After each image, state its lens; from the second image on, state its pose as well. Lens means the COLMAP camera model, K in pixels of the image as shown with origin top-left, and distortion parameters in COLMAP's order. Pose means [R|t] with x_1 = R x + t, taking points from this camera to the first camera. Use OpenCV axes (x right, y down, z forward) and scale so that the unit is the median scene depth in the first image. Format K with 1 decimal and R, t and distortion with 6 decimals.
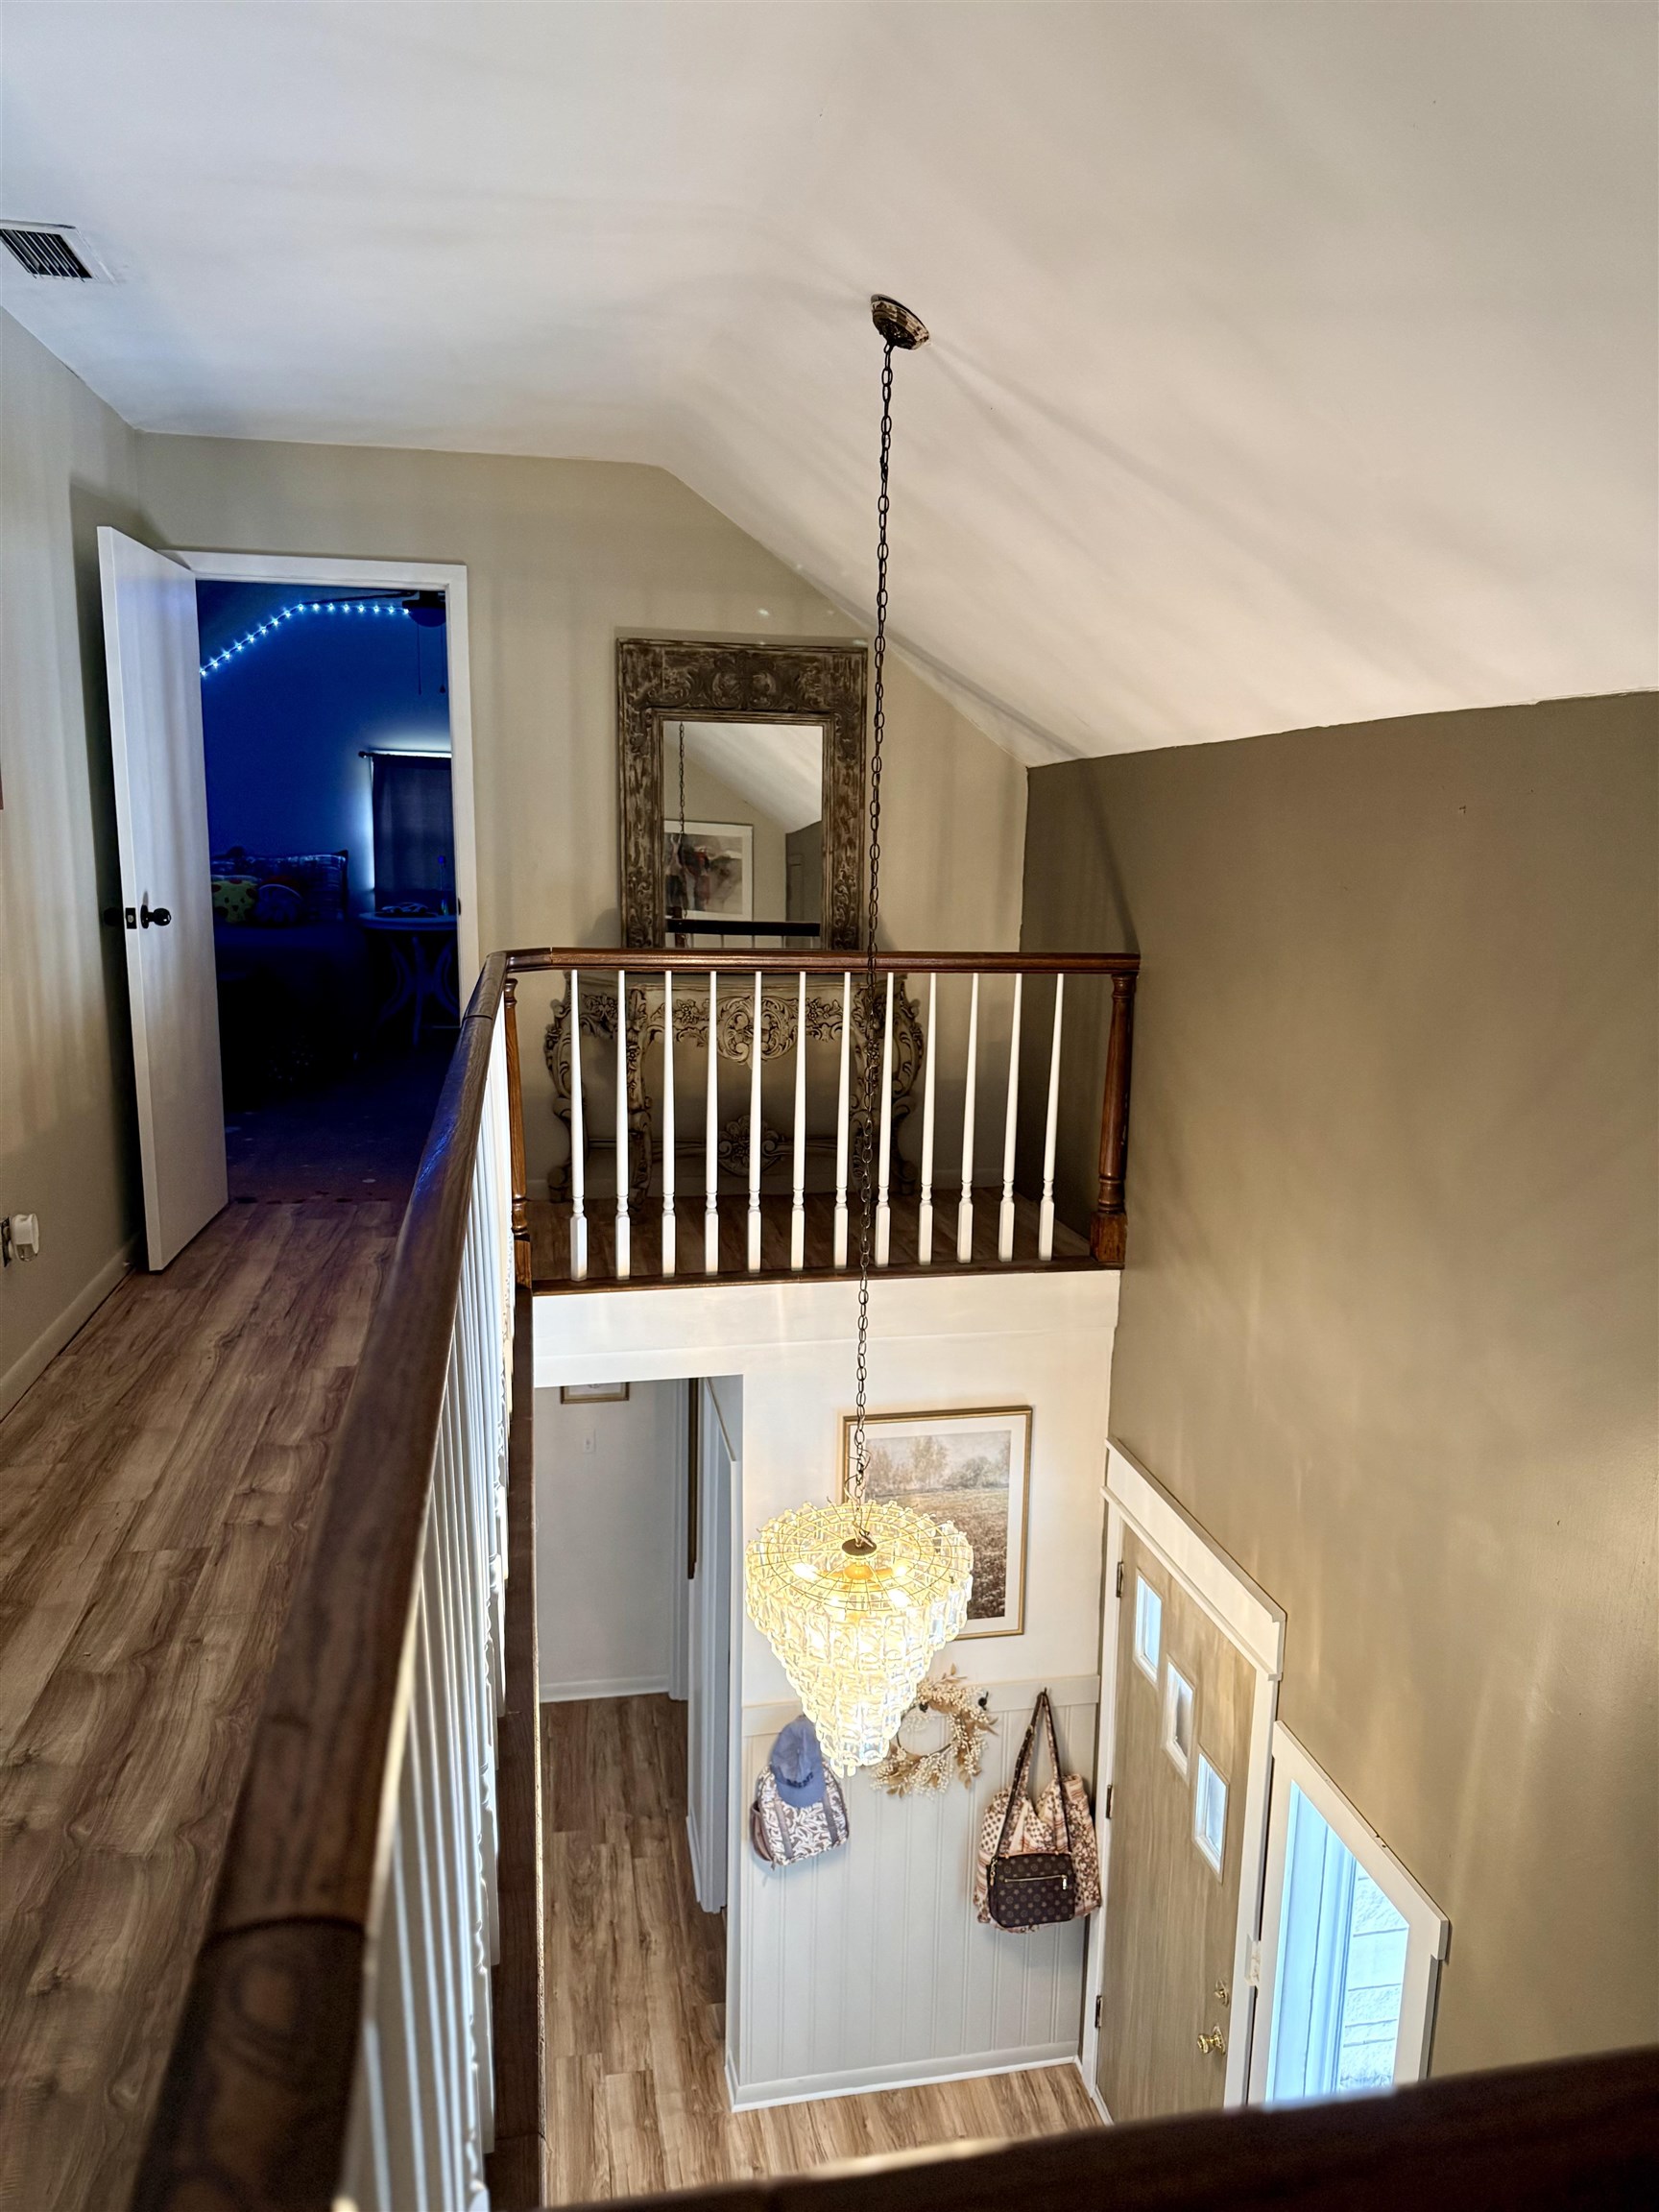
lens RADIAL K [[1549.7, 0, 837.0], [0, 1549.7, 1116.2], [0, 0, 1]] dist [0.052182, -0.042998]
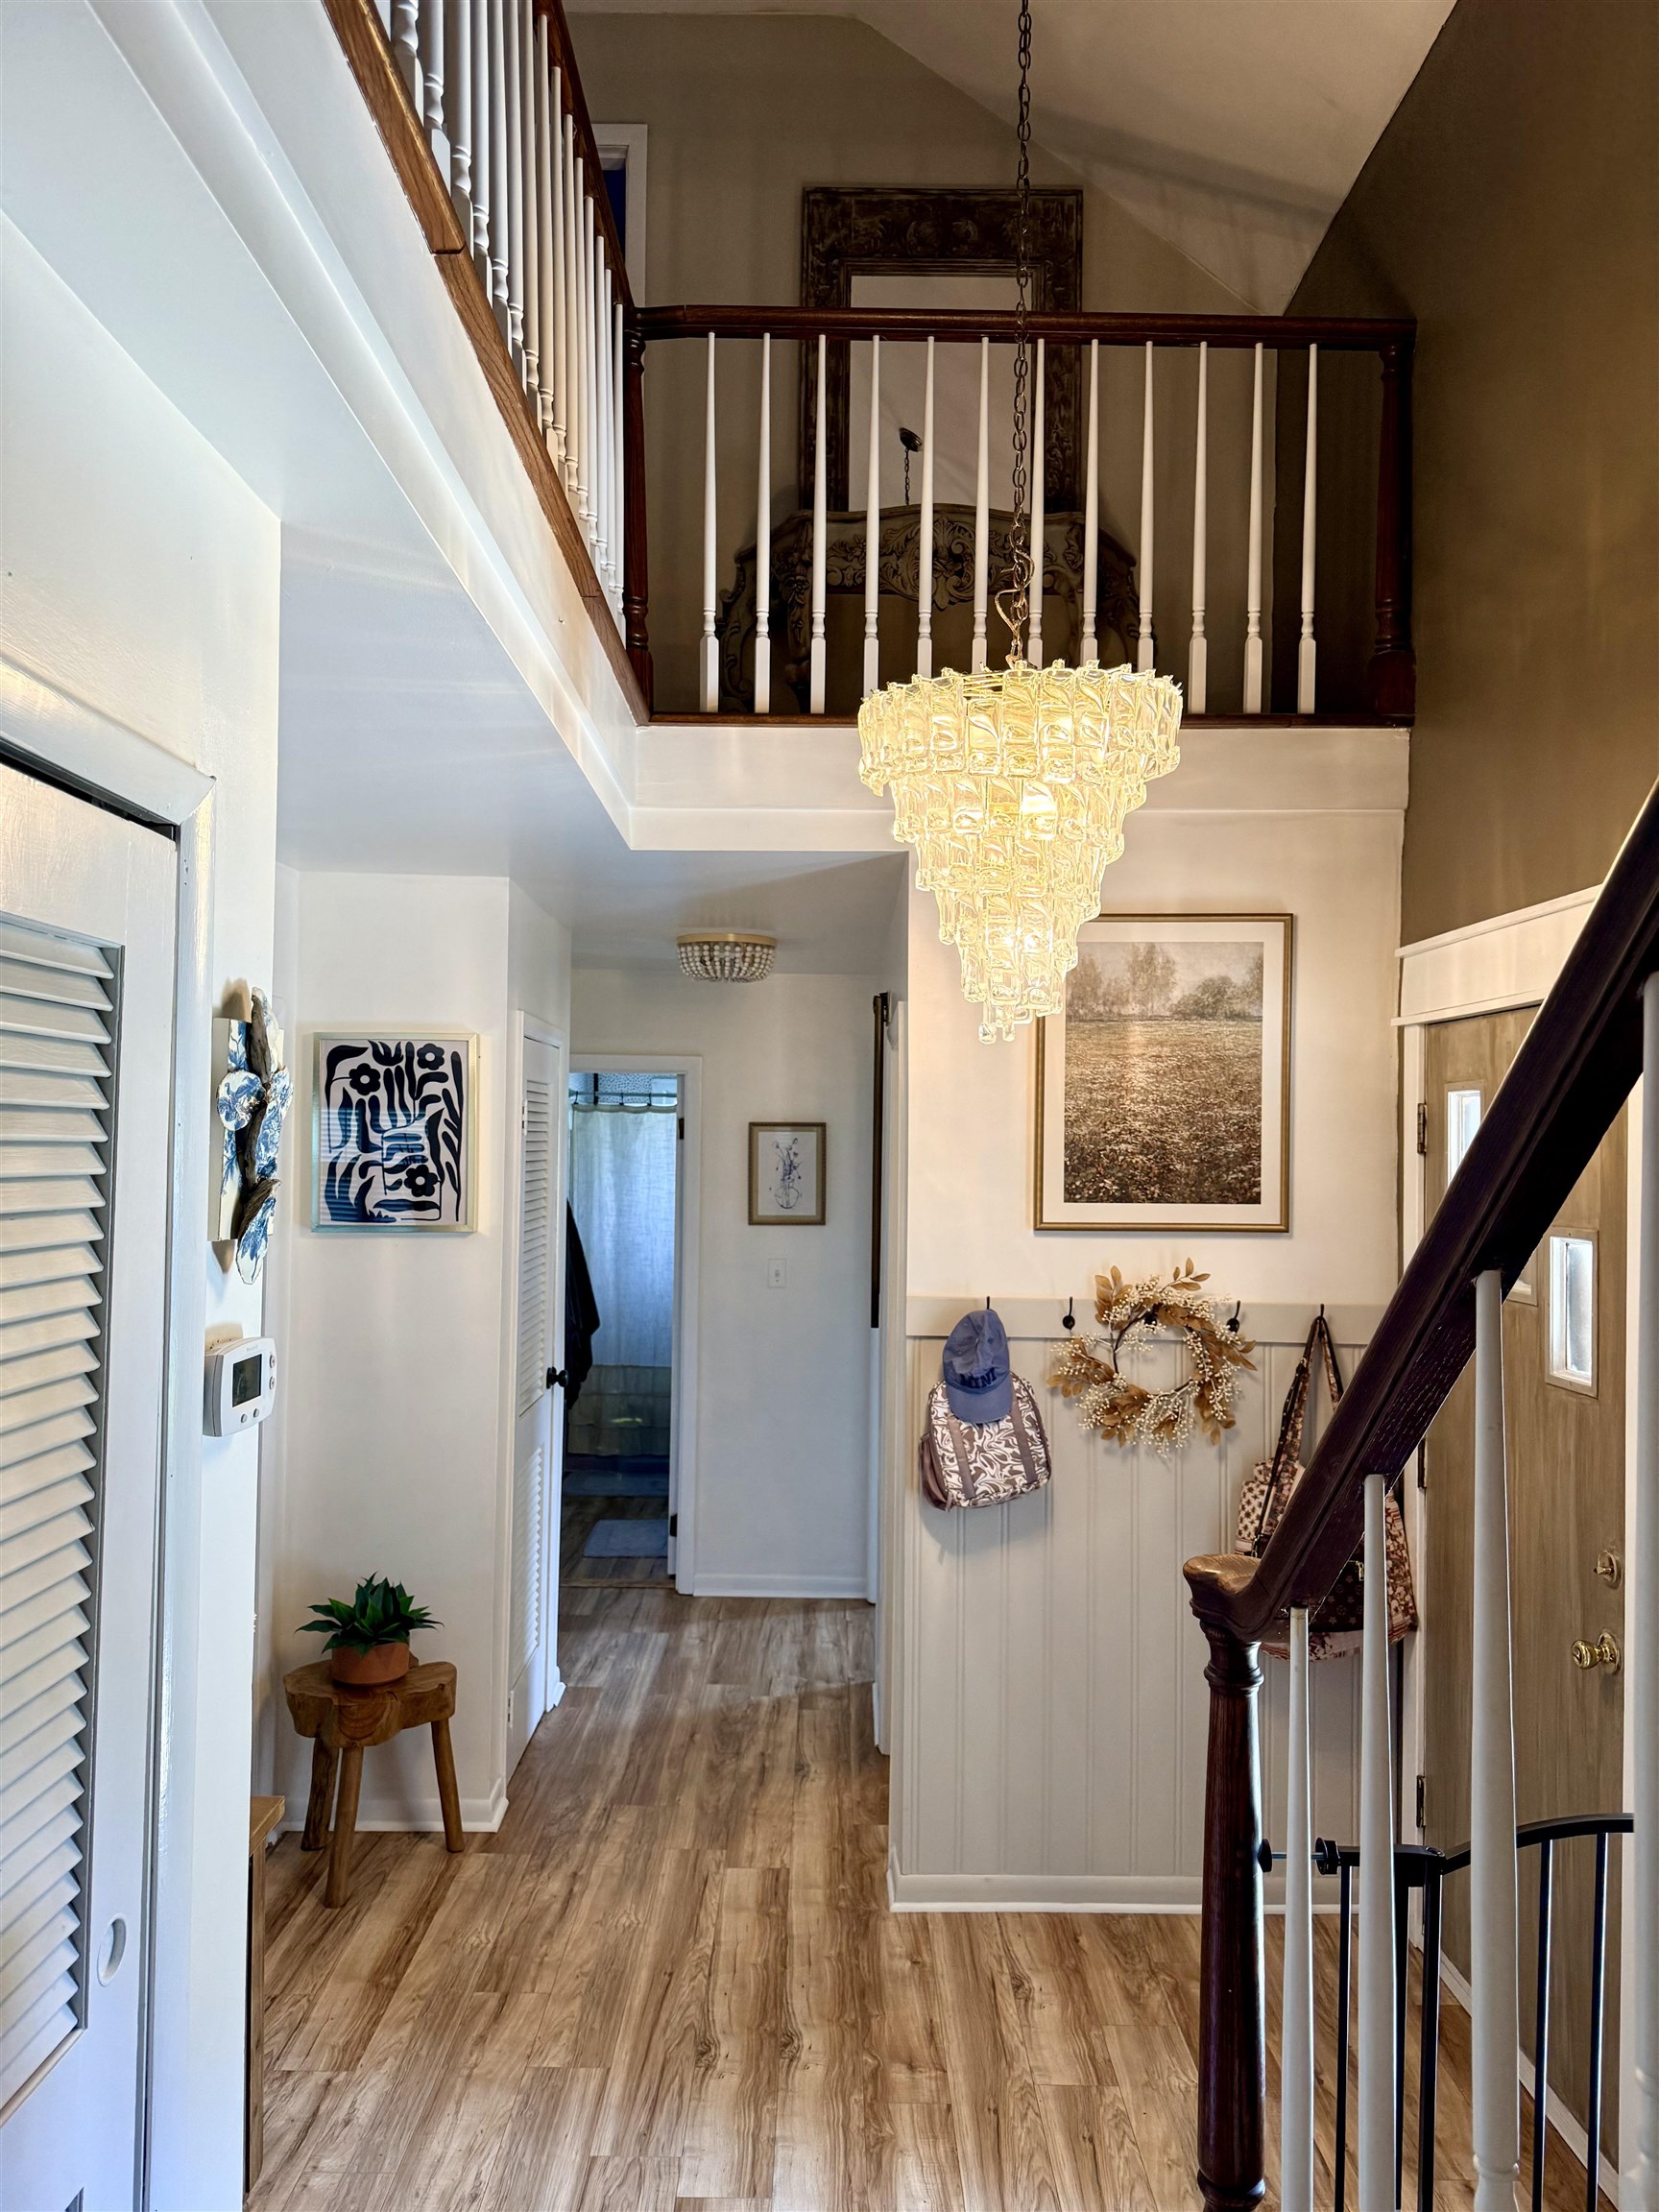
lens RADIAL K [[1549.7, 0, 838.0], [0, 1549.7, 1102.1], [0, 0, 1]] dist [0.052182, -0.042998]
pose [[0.983121, -0.008945, -0.182735, 0.044246], [-0.027884, 0.979810, -0.197977, 0.418281], [0.180817, 0.199731, 0.963023, 0.234605]]
